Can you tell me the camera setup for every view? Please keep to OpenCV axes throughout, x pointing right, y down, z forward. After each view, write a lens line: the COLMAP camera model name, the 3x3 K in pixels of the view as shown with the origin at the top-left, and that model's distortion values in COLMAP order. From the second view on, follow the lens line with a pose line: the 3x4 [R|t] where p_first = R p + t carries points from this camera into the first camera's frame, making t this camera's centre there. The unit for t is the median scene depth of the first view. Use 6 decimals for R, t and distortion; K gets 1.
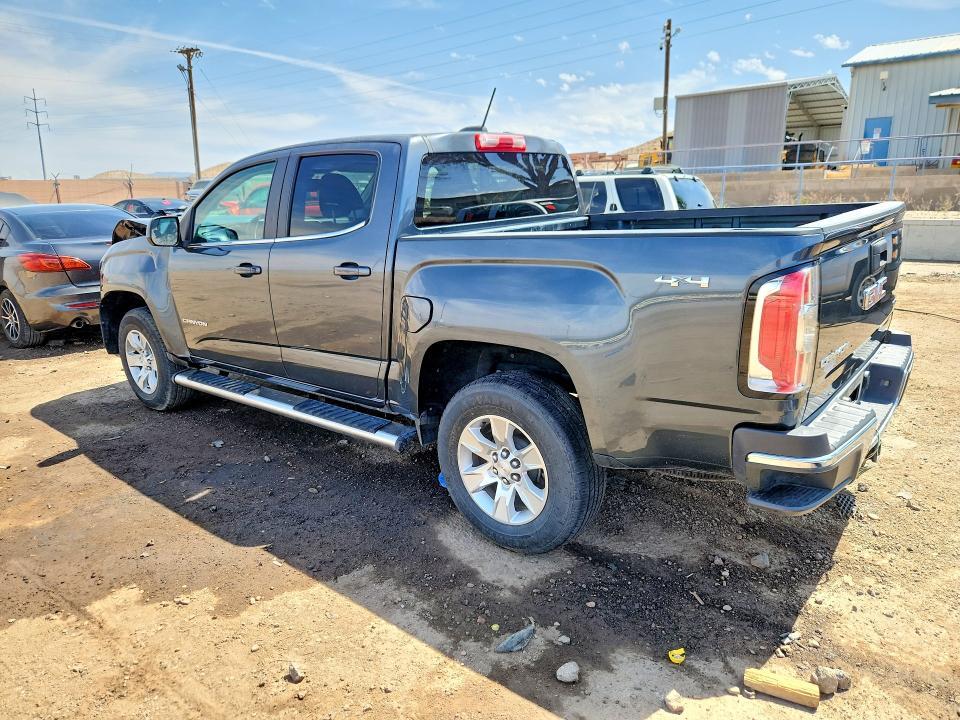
lens RADIAL K [[689.9, 0, 479.9], [0, 689.9, 336.5], [0, 0, 1]] dist [0.026770, -0.001283]
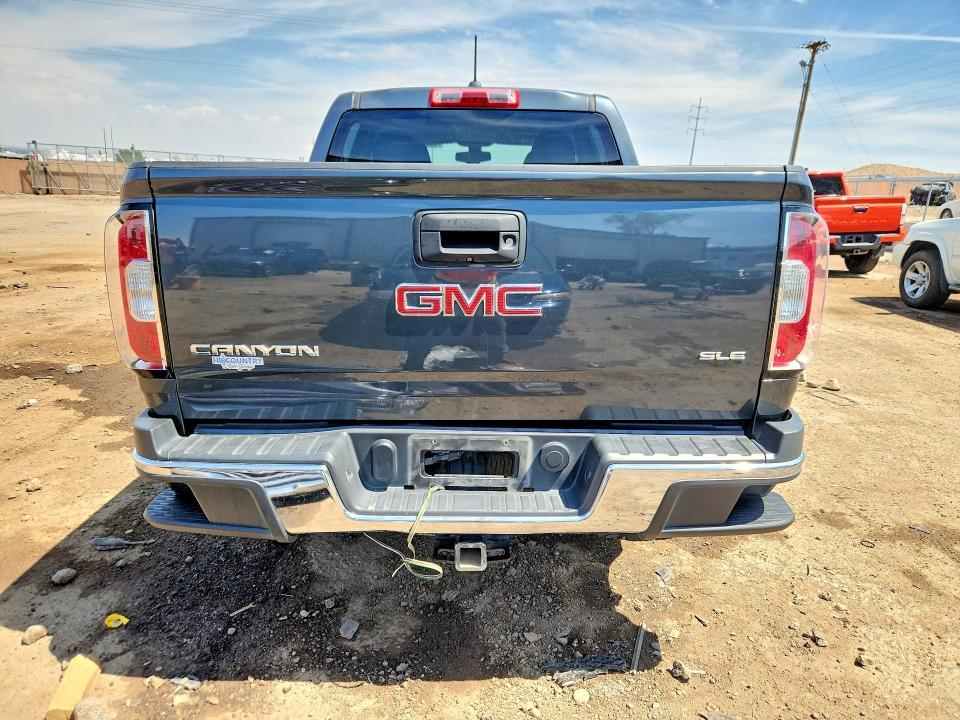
lens RADIAL K [[668.3, 0, 477.7], [0, 668.3, 372.5], [0, 0, 1]] dist [0.017581, -0.005432]
pose [[0.632020, 0.240750, -0.736608, 0.774474], [-0.201403, 0.968887, 0.143860, -0.068720], [0.748323, 0.057433, 0.660843, 0.477775]]
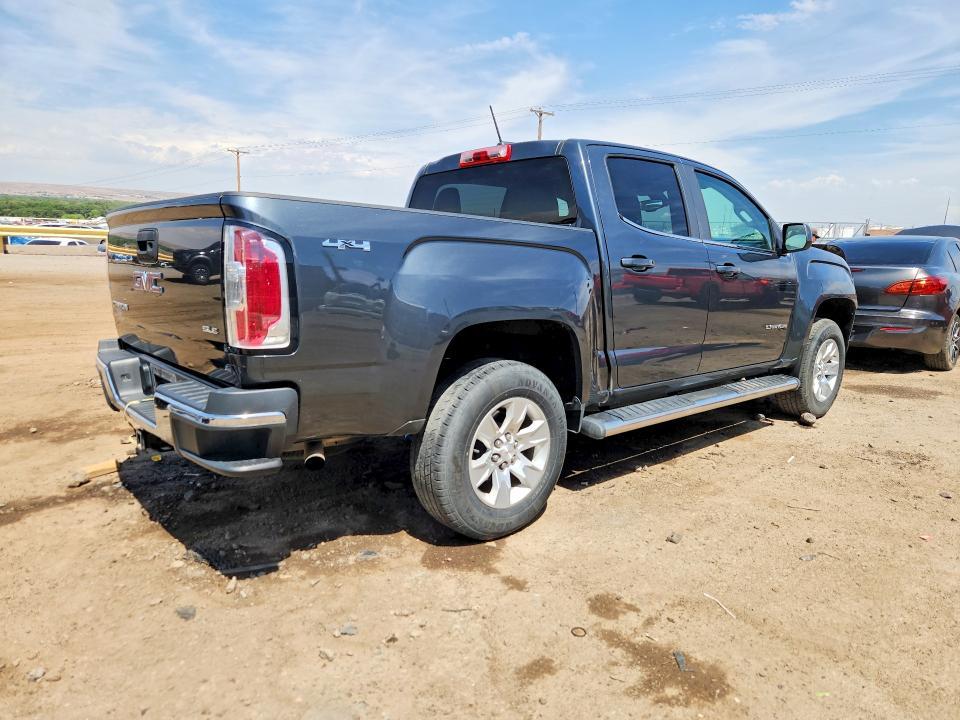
lens RADIAL K [[652.8, 0, 480.0], [0, 652.8, 360.0], [0, 0, 1]] dist [0.029439, -0.001636]
pose [[-0.181854, 0.188703, -0.965049, 1.098962], [-0.219338, 0.948903, 0.226878, -0.219079], [0.958551, 0.252930, -0.131172, 1.251511]]
